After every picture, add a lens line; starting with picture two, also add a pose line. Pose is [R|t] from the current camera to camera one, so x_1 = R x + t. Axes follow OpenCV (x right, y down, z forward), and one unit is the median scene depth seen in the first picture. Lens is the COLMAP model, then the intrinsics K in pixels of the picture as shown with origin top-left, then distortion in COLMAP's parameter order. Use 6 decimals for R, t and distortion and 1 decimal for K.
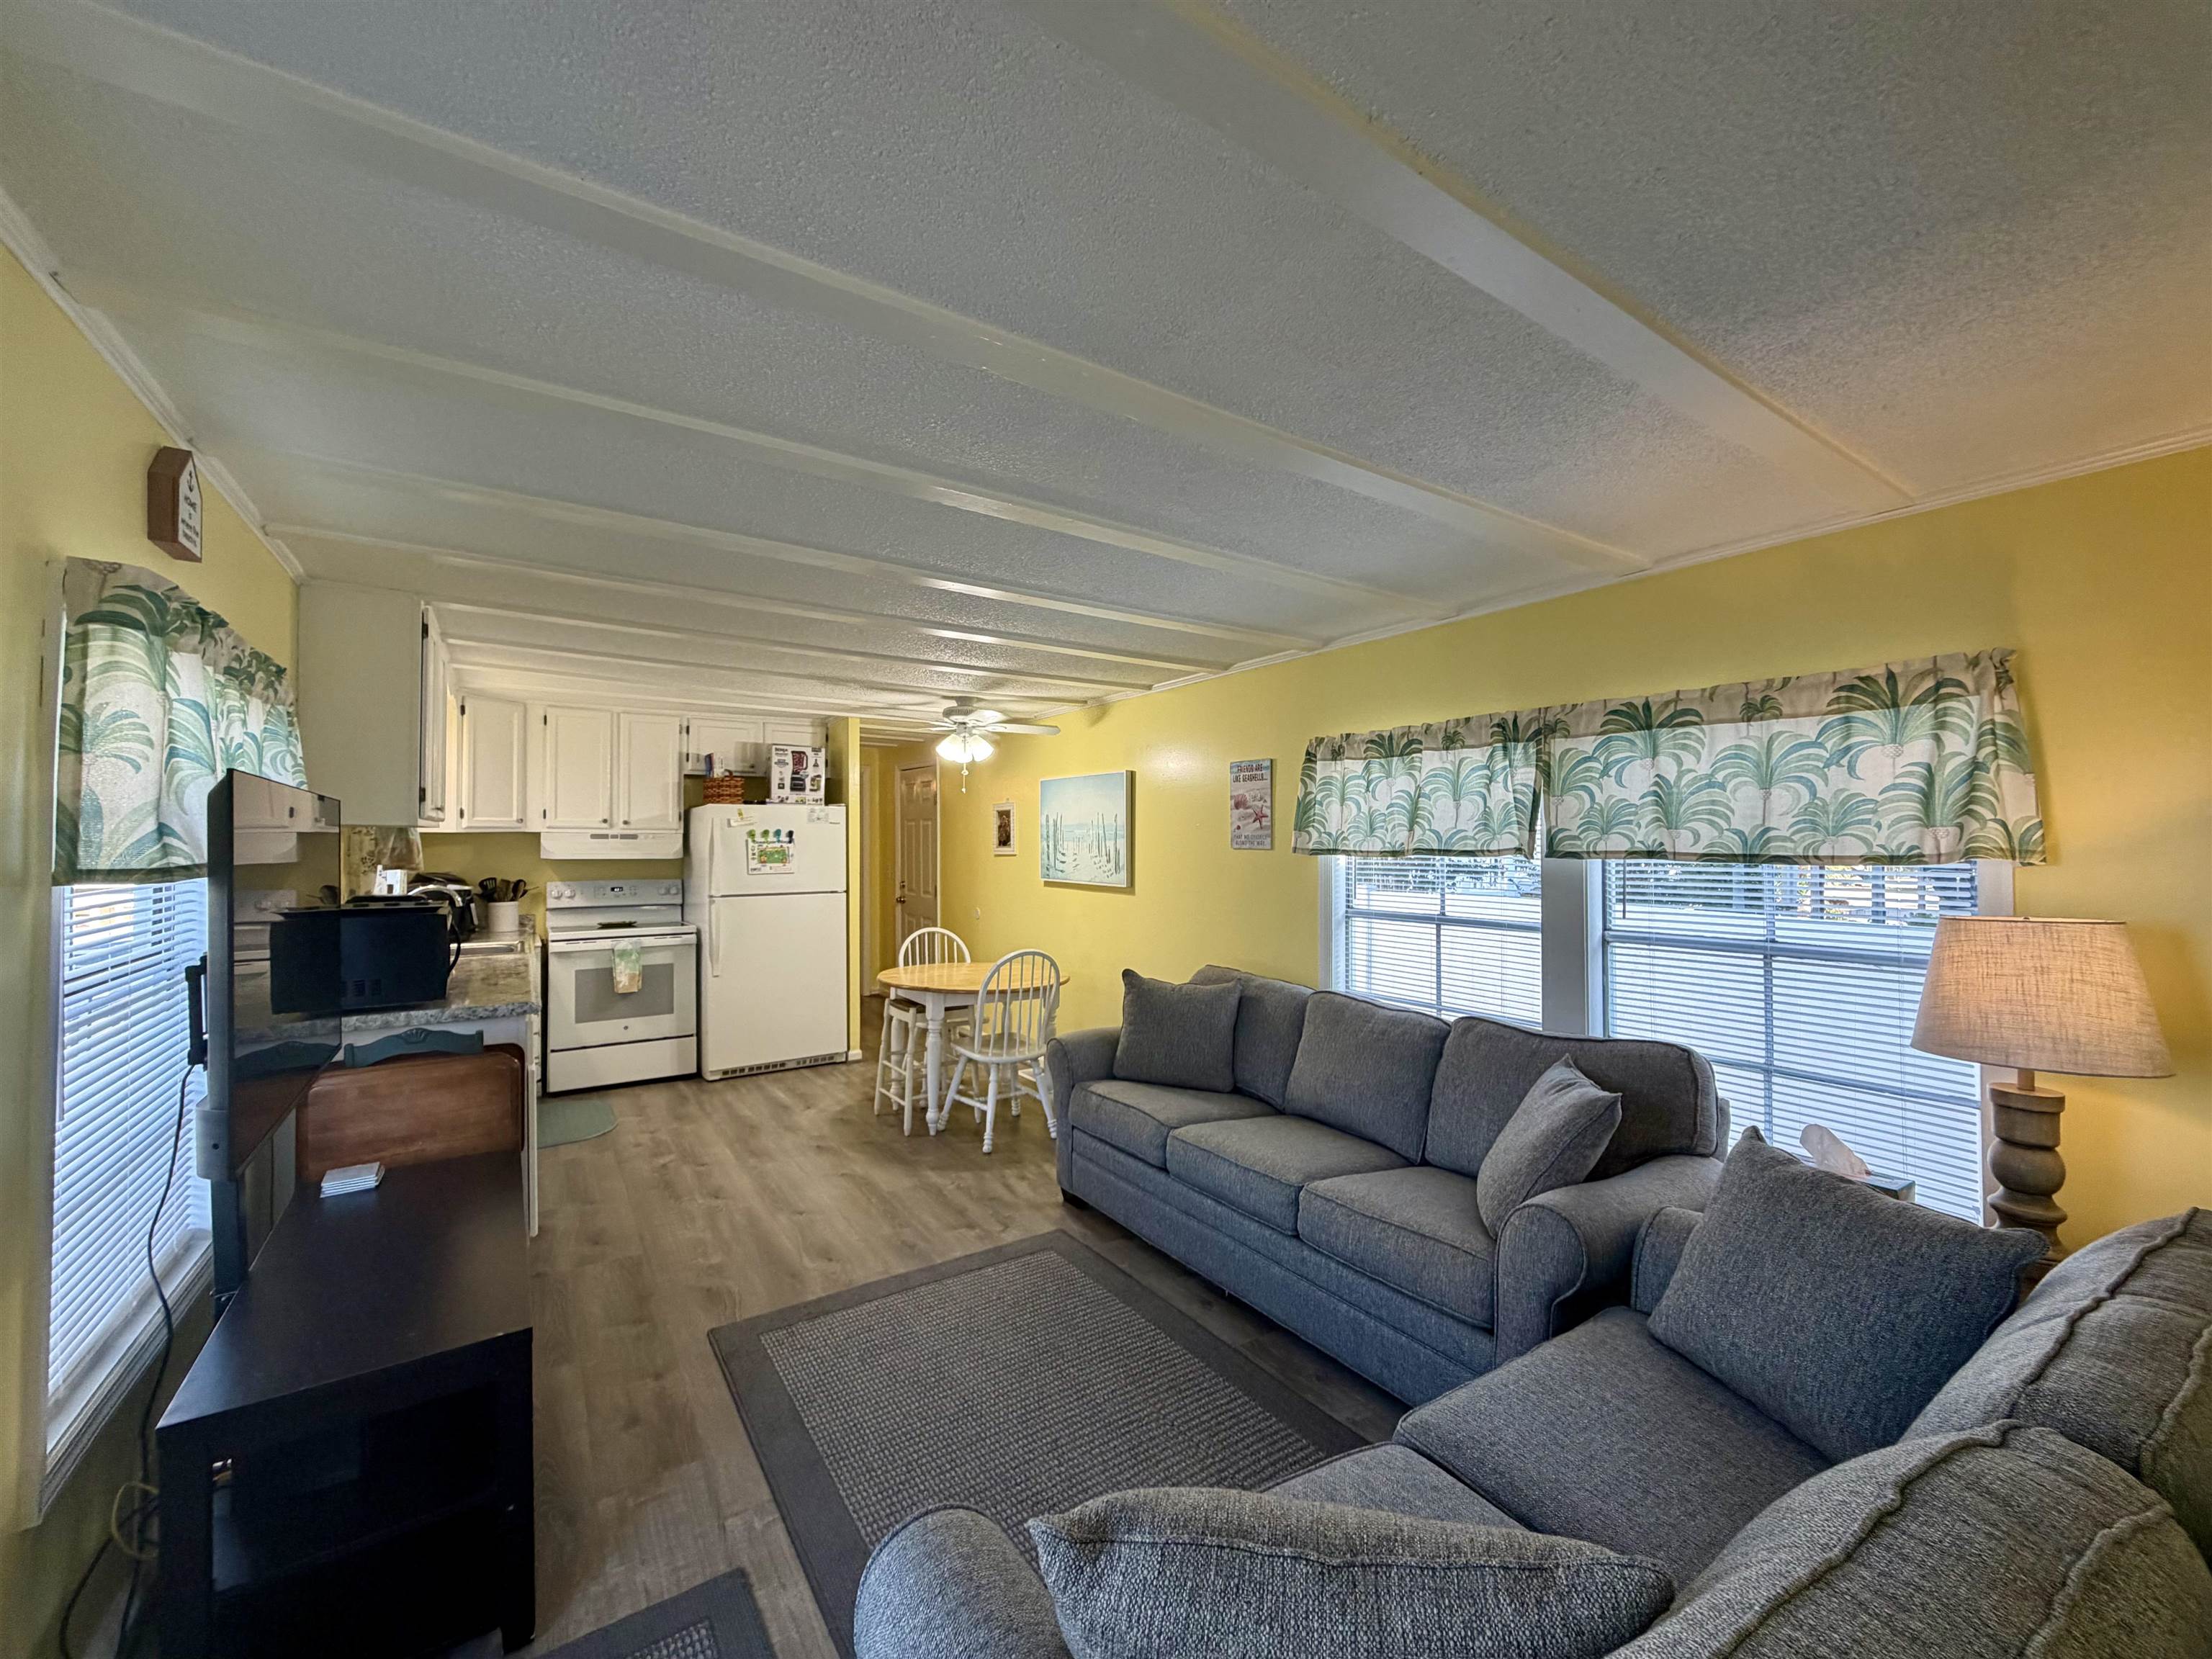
lens RADIAL K [[883.0, 0, 1098.4], [0, 883.0, 831.1], [0, 0, 1]] dist [0.001915, 0.000233]
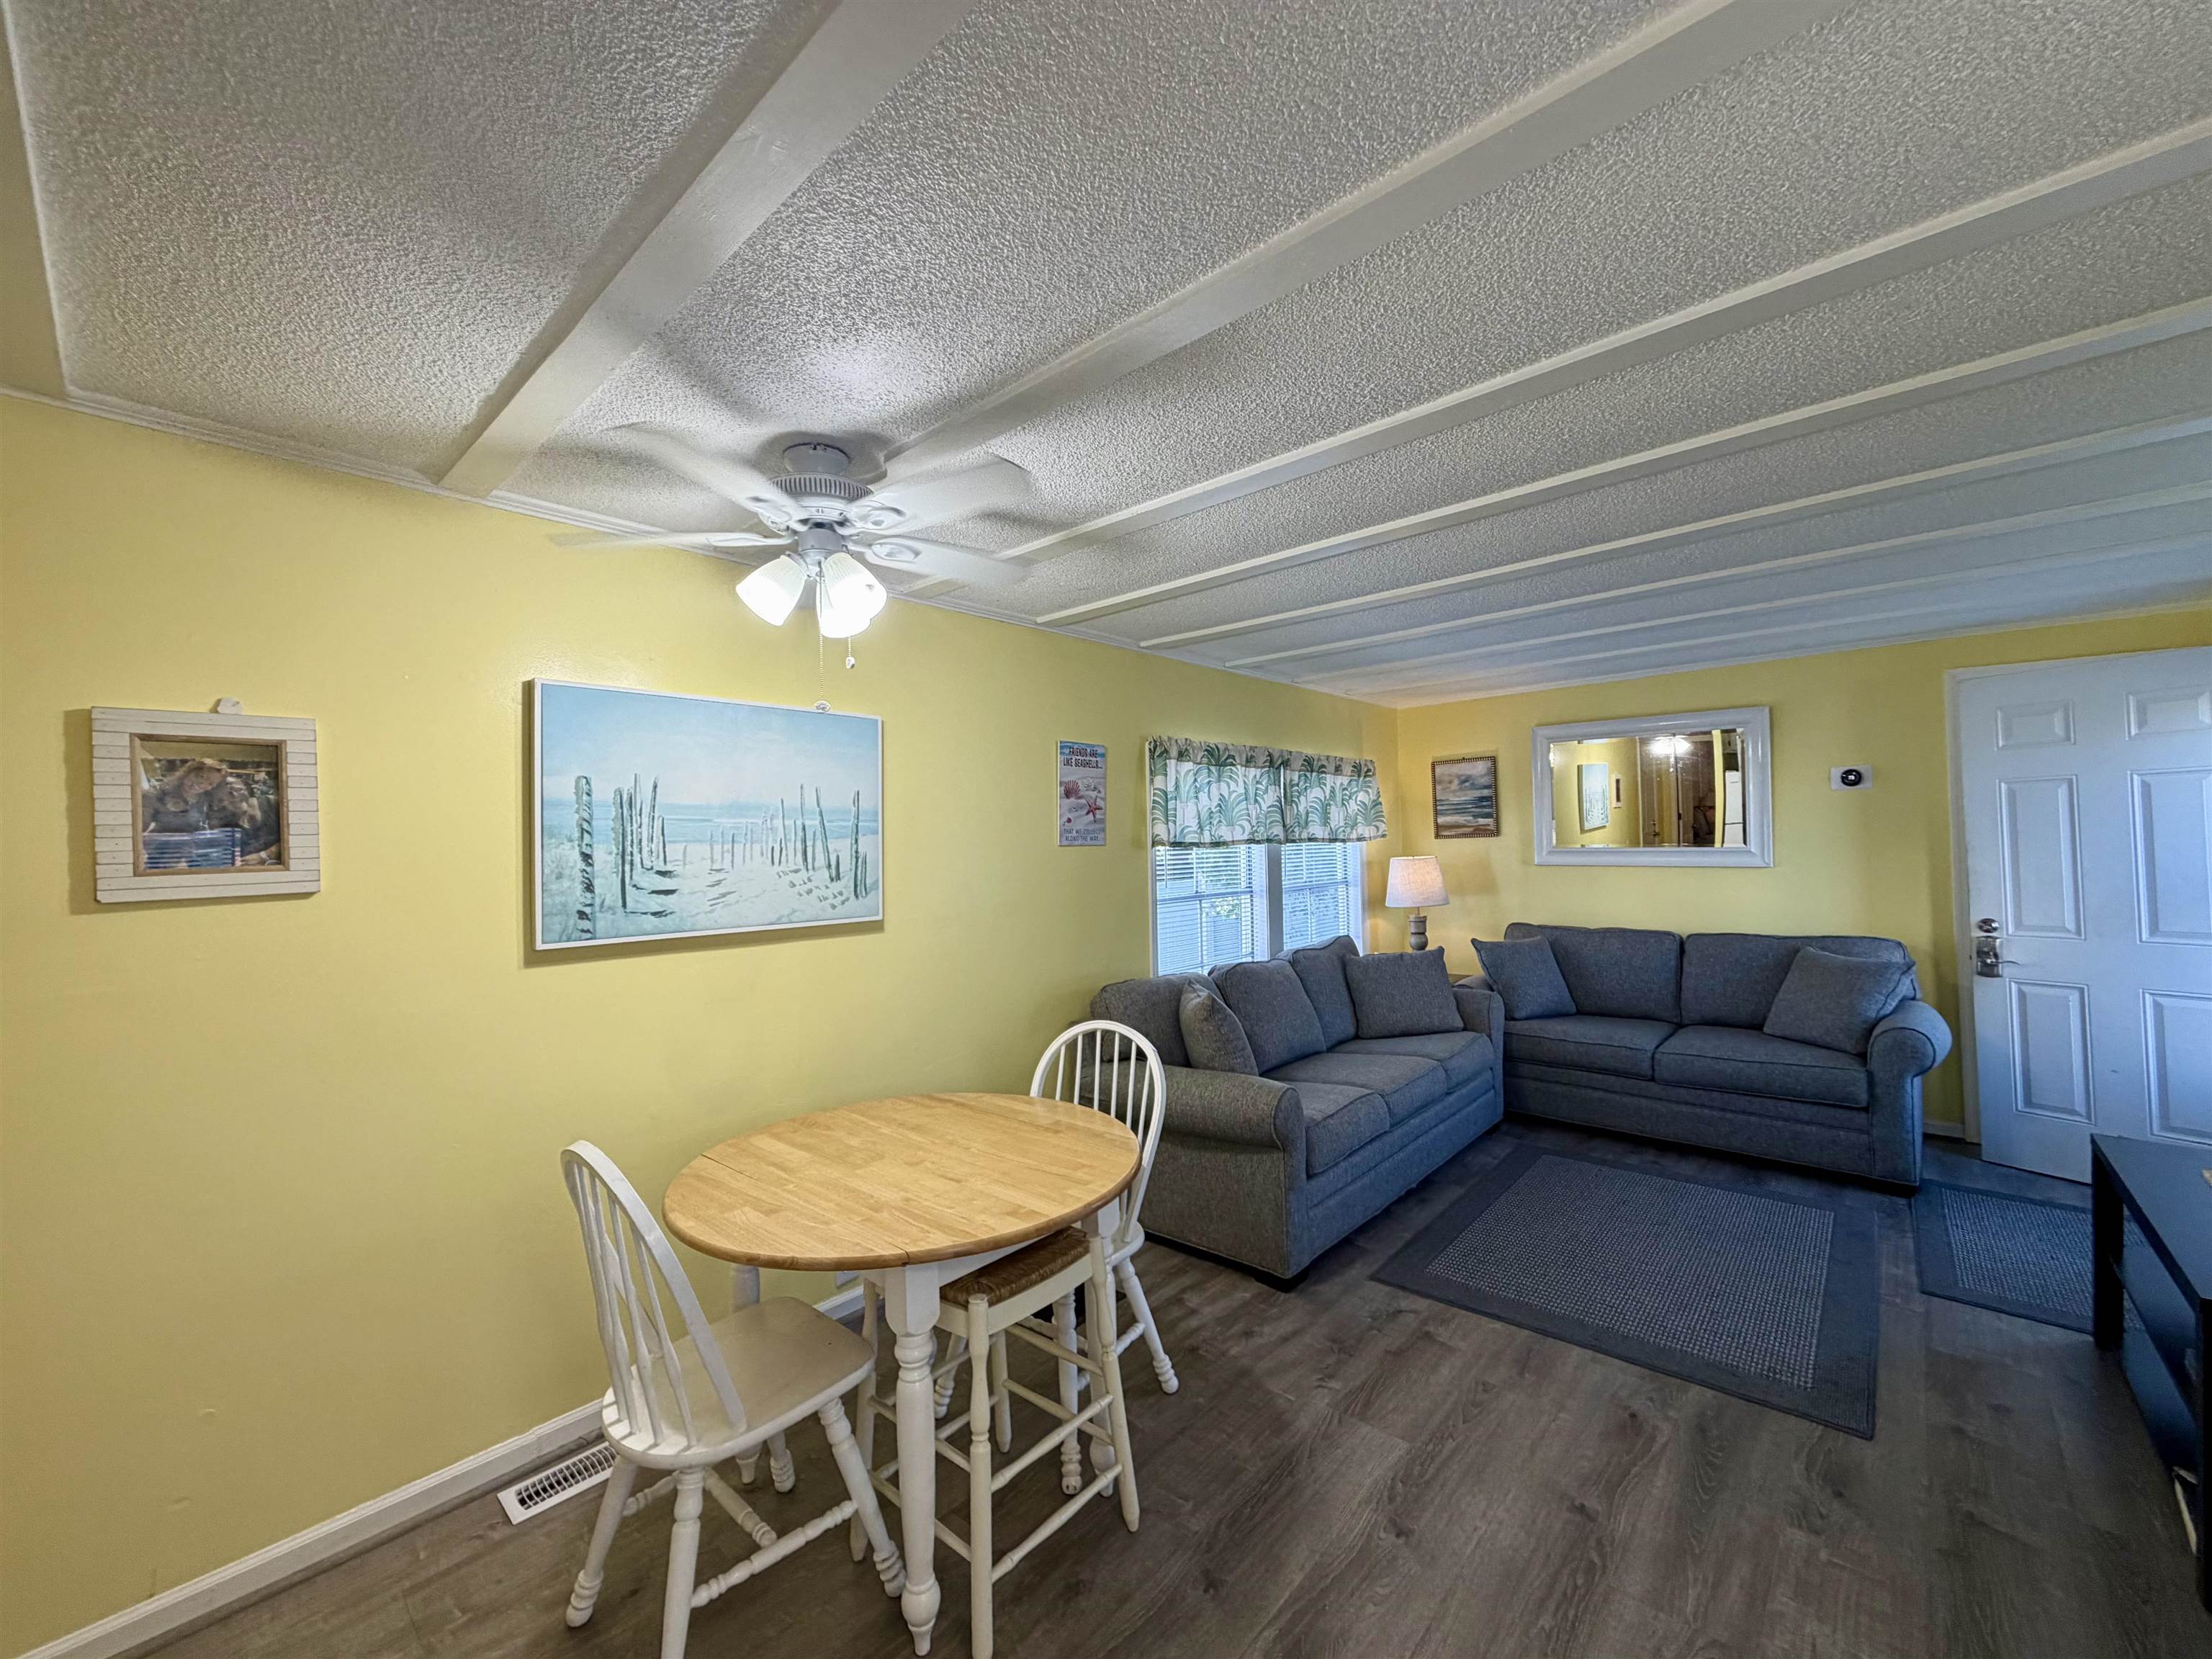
lens RADIAL K [[878.9, 0, 1106.0], [0, 878.9, 829.5], [0, 0, 1]] dist [0.000542, -0.000044]
pose [[-0.250391, 0.013531, 0.968050, -0.539881], [0.006533, 0.999903, -0.012286, 0.012331], [-0.968123, 0.003248, -0.250455, 0.964679]]
